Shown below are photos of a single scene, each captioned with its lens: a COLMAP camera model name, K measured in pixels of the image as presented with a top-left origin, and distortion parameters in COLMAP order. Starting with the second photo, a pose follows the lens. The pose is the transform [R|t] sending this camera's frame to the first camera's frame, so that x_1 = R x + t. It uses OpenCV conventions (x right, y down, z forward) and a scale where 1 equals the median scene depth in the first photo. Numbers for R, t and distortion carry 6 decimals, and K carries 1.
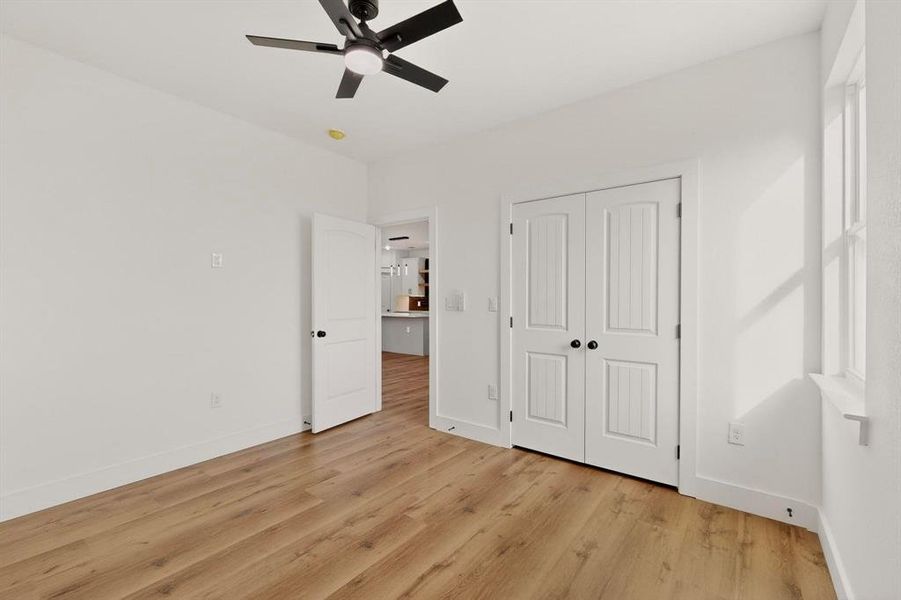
lens RADIAL K [[393.3, 0, 454.7], [0, 393.3, 302.3], [0, 0, 1]] dist [0.006520, -0.000689]
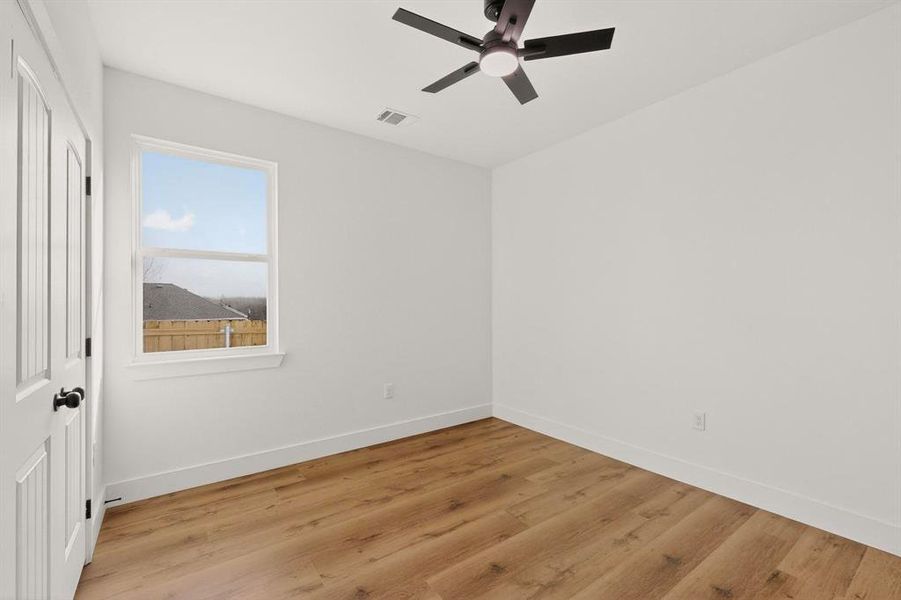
lens RADIAL K [[393.3, 0, 448.6], [0, 393.3, 298.5], [0, 0, 1]] dist [0.006520, -0.000689]
pose [[-0.953734, 0.005107, 0.300607, -0.277110], [0.005573, 0.999984, 0.000692, -0.013392], [-0.300599, 0.002335, -0.953748, 1.348991]]
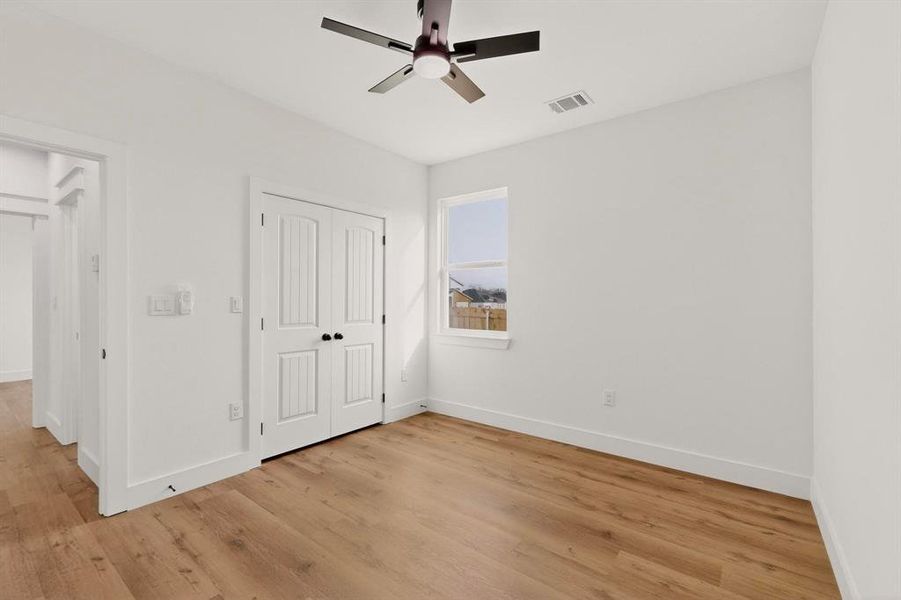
lens RADIAL K [[393.3, 0, 454.3], [0, 393.3, 301.8], [0, 0, 1]] dist [0.006520, -0.000689]
pose [[0.013376, -0.010917, 0.999851, -0.853932], [0.004932, 0.999929, 0.010852, -0.008013], [-0.999898, 0.004786, 0.013429, 0.629666]]
